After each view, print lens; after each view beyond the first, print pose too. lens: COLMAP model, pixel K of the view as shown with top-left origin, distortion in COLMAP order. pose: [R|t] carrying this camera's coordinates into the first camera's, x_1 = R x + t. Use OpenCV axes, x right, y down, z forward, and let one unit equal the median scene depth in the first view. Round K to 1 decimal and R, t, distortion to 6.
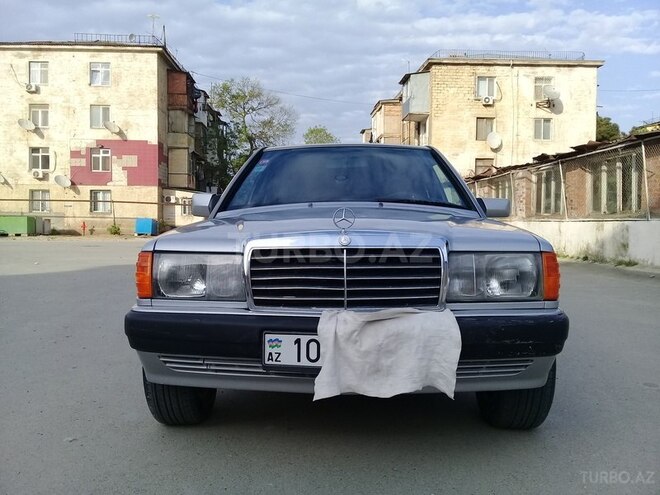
lens RADIAL K [[606.5, 0, 318.9], [0, 606.5, 241.4], [0, 0, 1]] dist [0.089064, -0.168253]
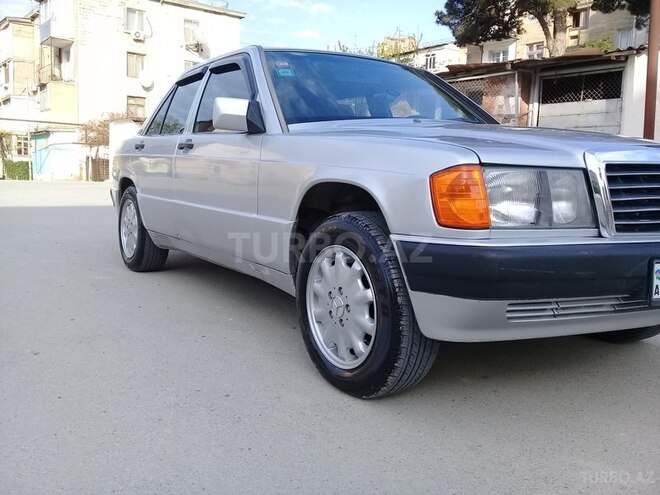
lens RADIAL K [[617.8, 0, 330.0], [0, 617.8, 247.5], [0, 0, 1]] dist [-0.018771, -0.016276]
pose [[0.816509, -0.045459, 0.575540, -0.166108], [-0.012031, 0.995339, 0.095686, 0.009375], [-0.577208, -0.085053, 0.812156, 0.099909]]
